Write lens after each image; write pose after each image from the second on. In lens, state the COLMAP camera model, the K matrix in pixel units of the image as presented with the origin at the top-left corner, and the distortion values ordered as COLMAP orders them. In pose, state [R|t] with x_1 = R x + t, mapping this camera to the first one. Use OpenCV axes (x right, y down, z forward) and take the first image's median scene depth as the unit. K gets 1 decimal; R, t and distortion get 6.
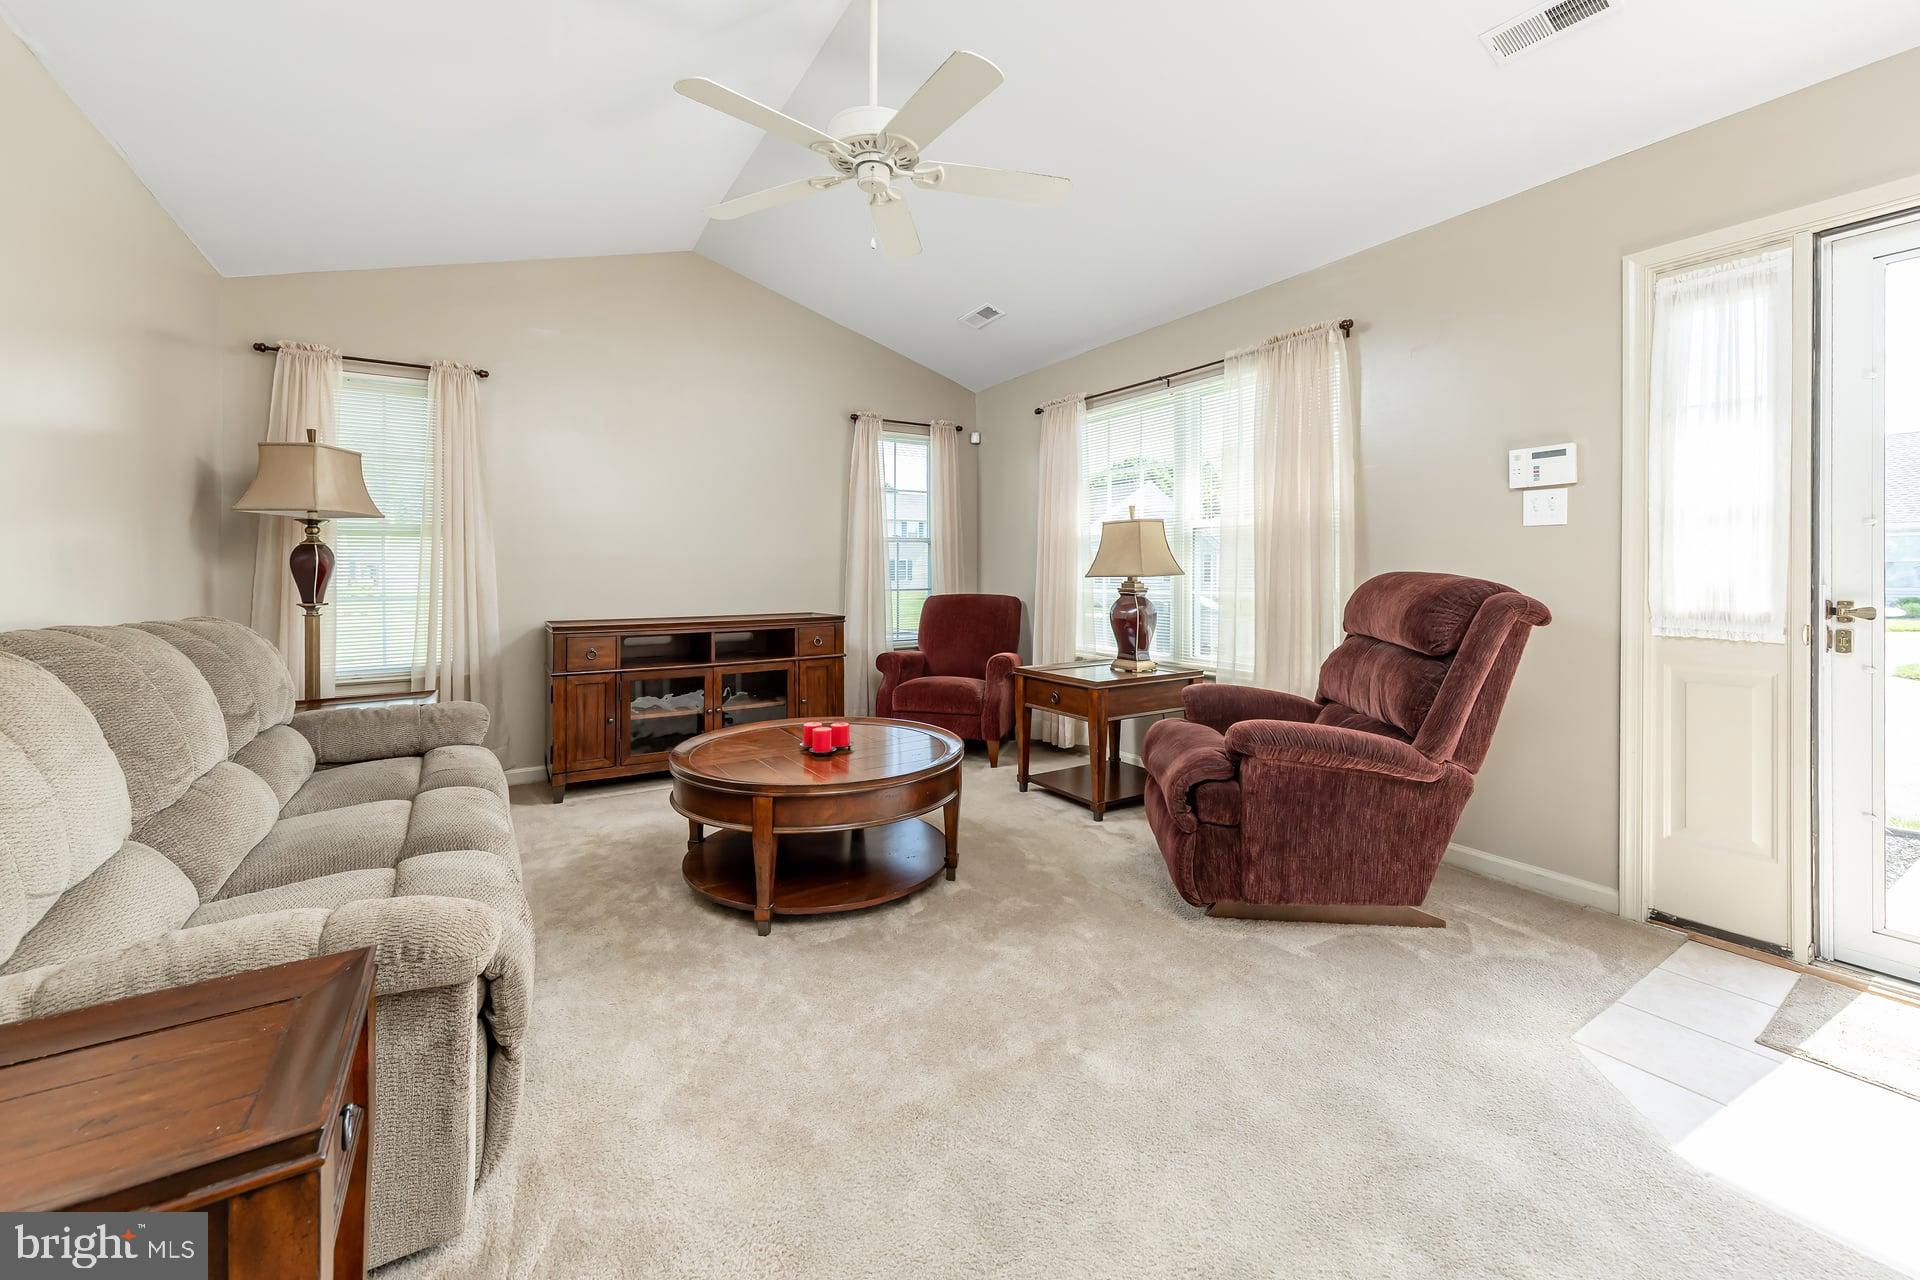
lens RADIAL K [[752.5, 0, 965.2], [0, 752.5, 557.0], [0, 0, 1]] dist [0.000147, -0.000011]
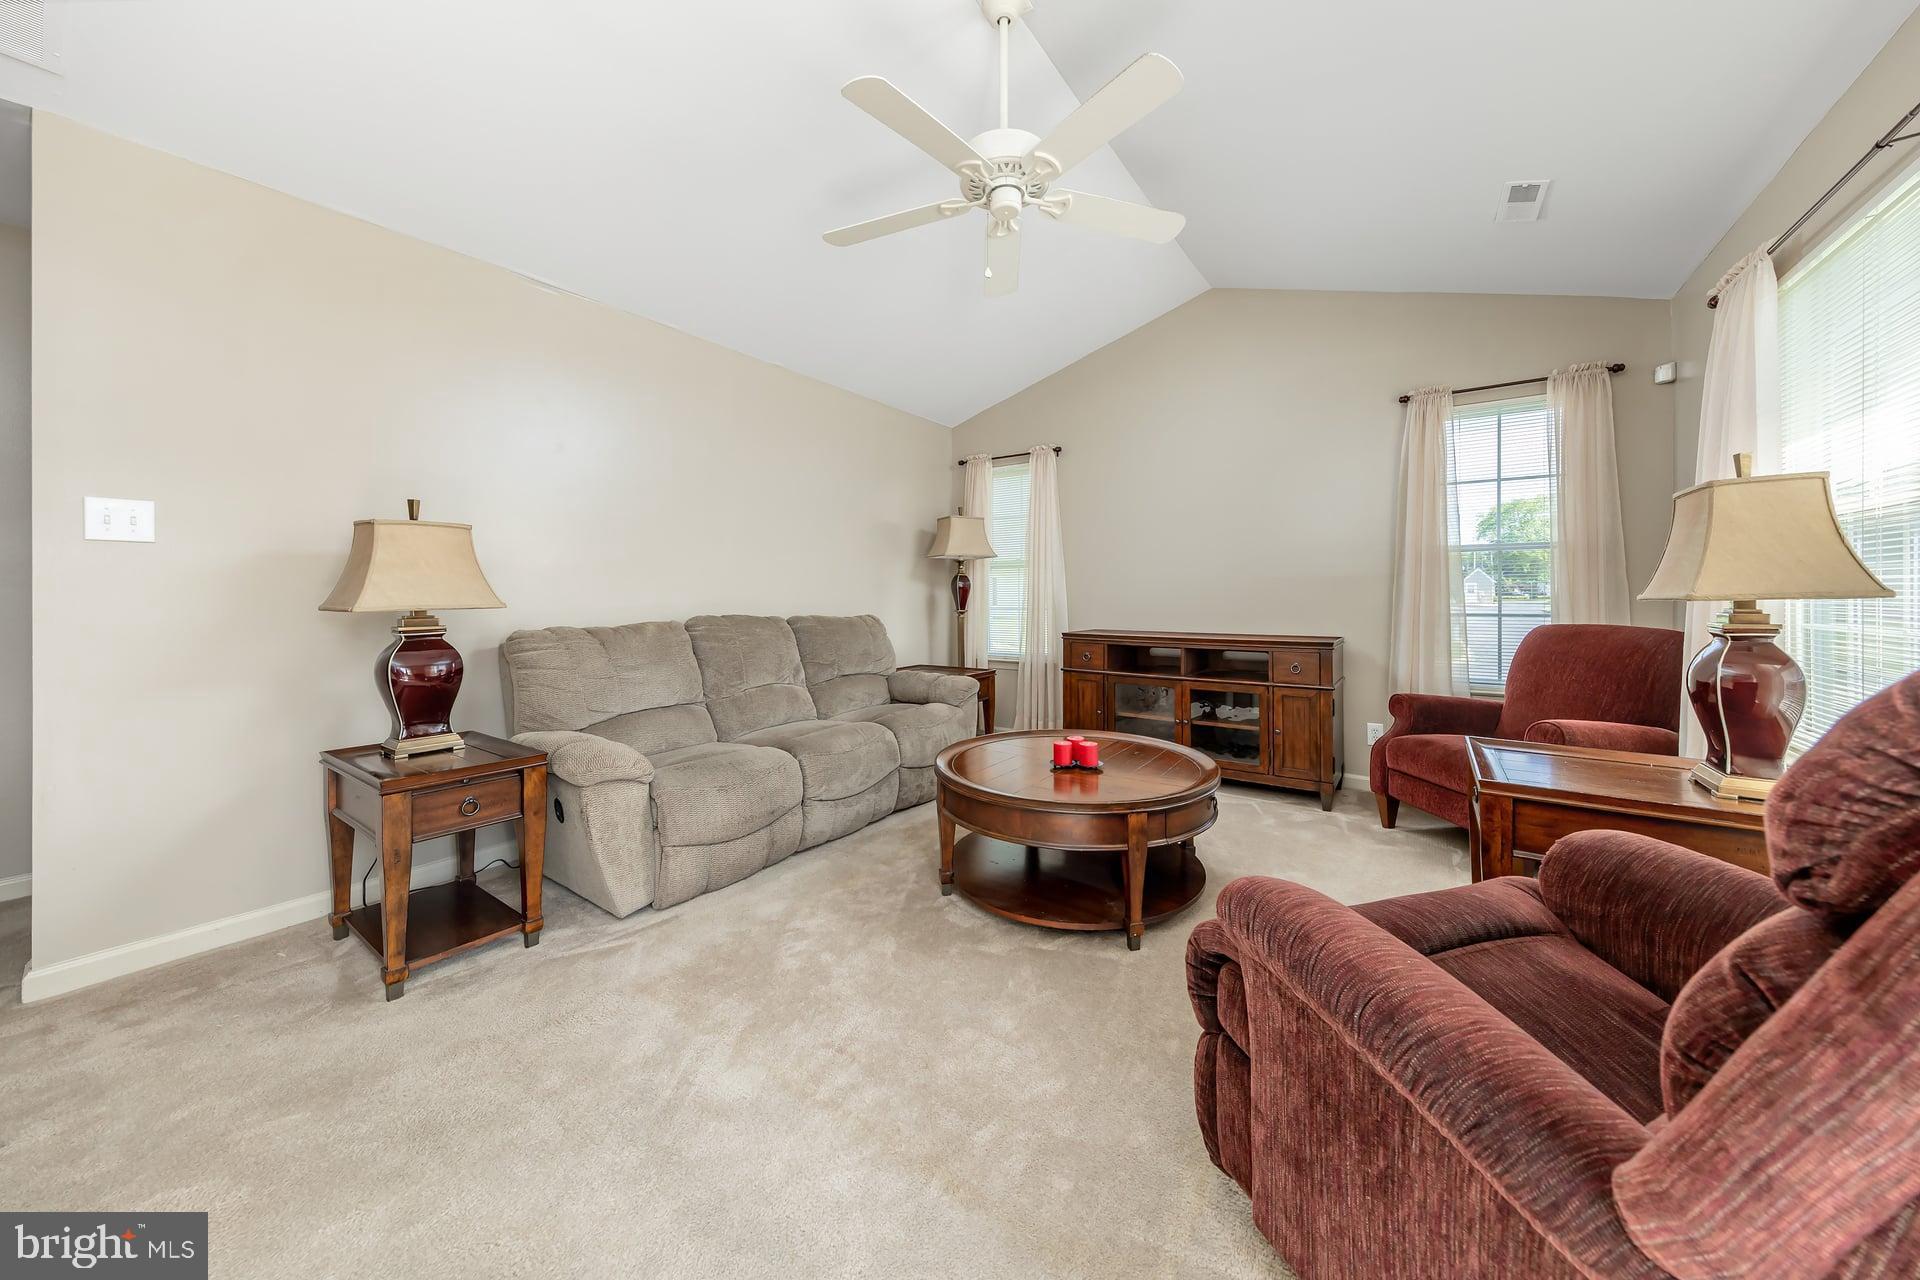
lens RADIAL K [[654.6, 0, 963.4], [0, 654.6, 587.9], [0, 0, 1]] dist [0.000568, -0.000009]
pose [[0.385580, -0.005311, -0.922659, 0.422517], [0.022067, 0.999750, 0.003467, 0.005078], [0.922410, -0.021698, 0.385601, 0.378112]]
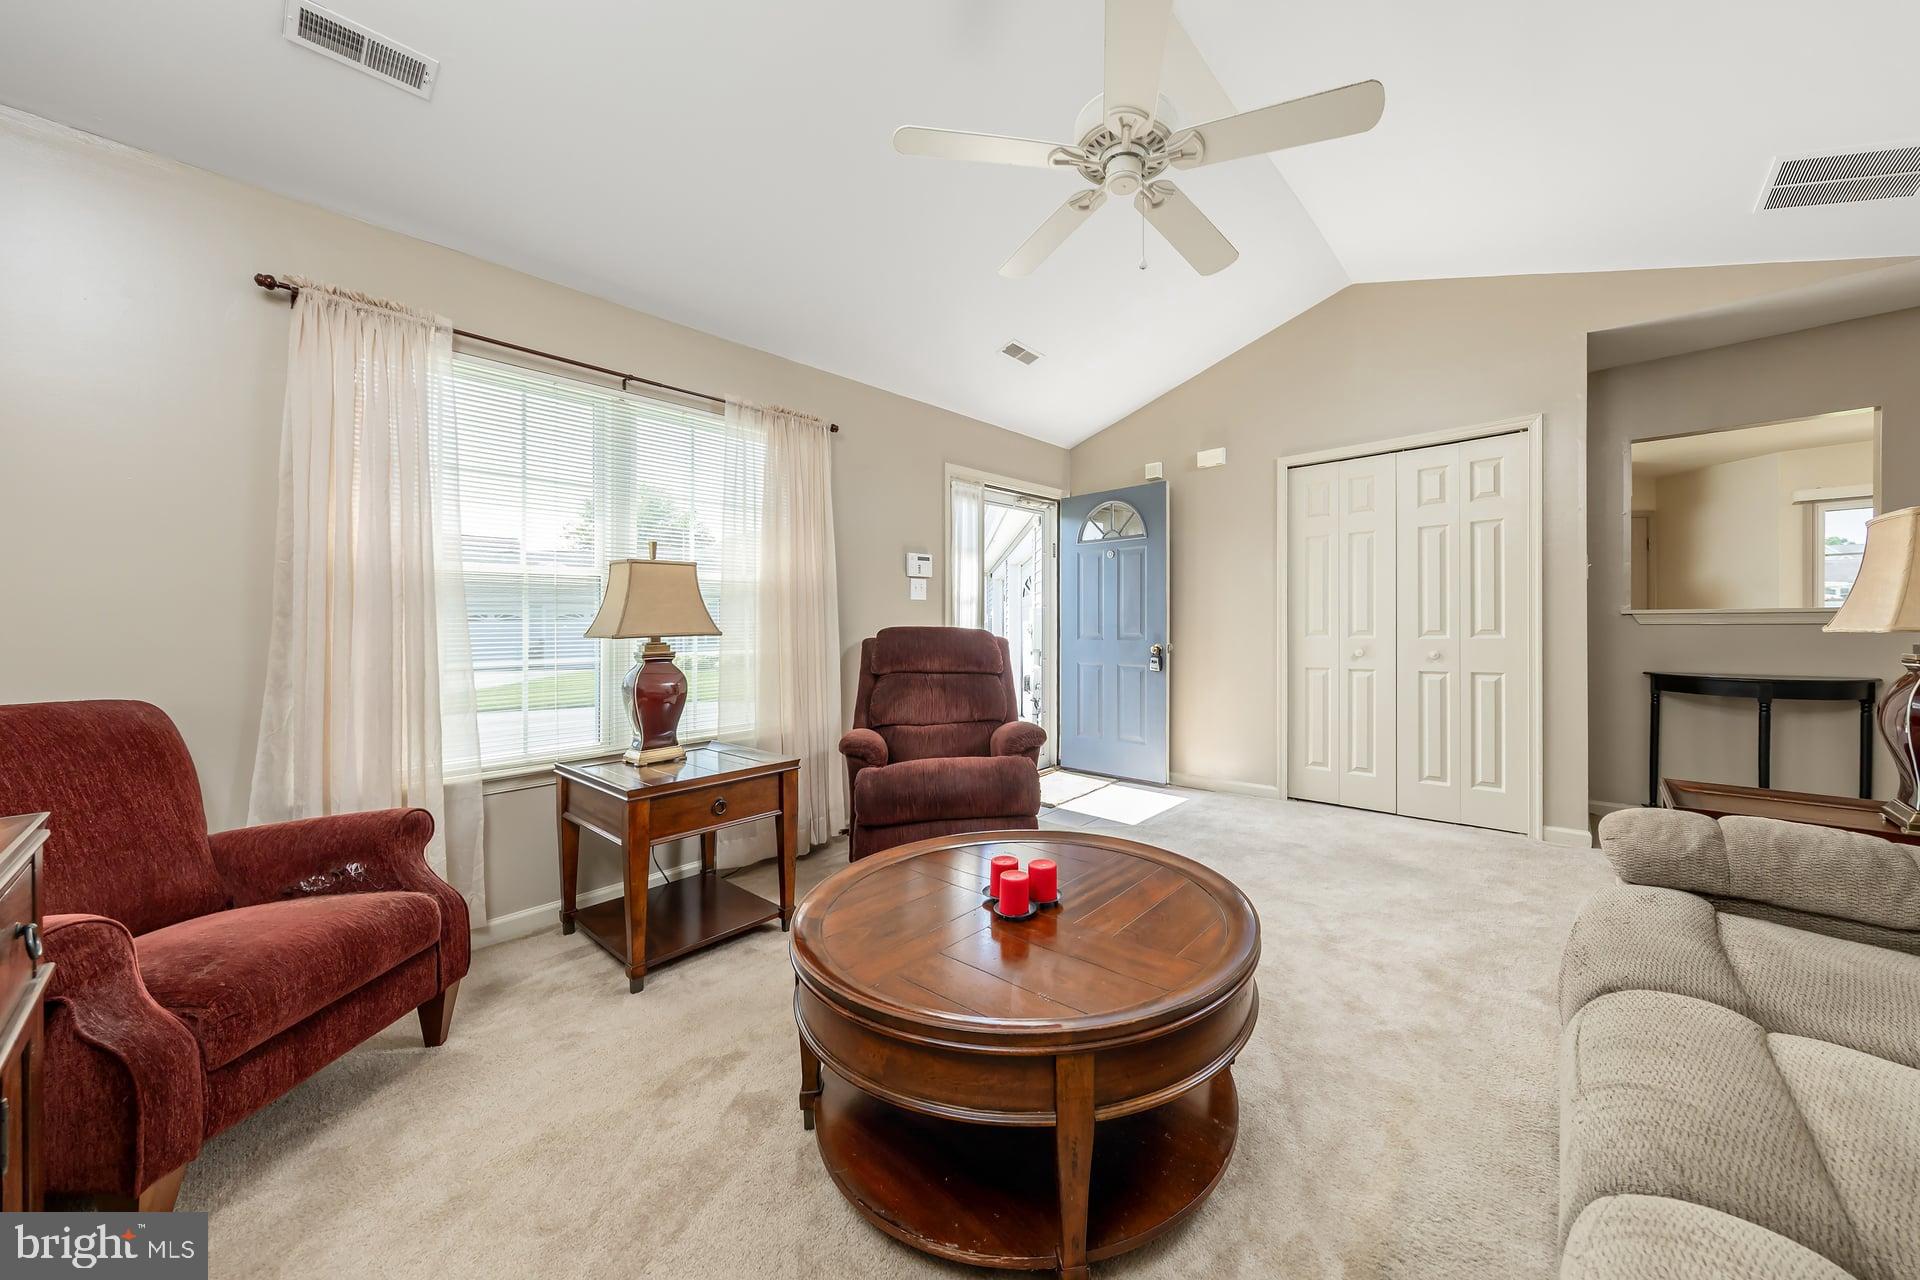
lens RADIAL K [[671.9, 0, 966.7], [0, 671.9, 621.0], [0, 0, 1]] dist [-0.000036, -0.000014]
pose [[-0.260714, -0.002850, 0.965412, -0.517288], [-0.018778, 0.999821, -0.002119, 0.006274], [-0.965233, -0.018681, -0.260721, 0.885515]]
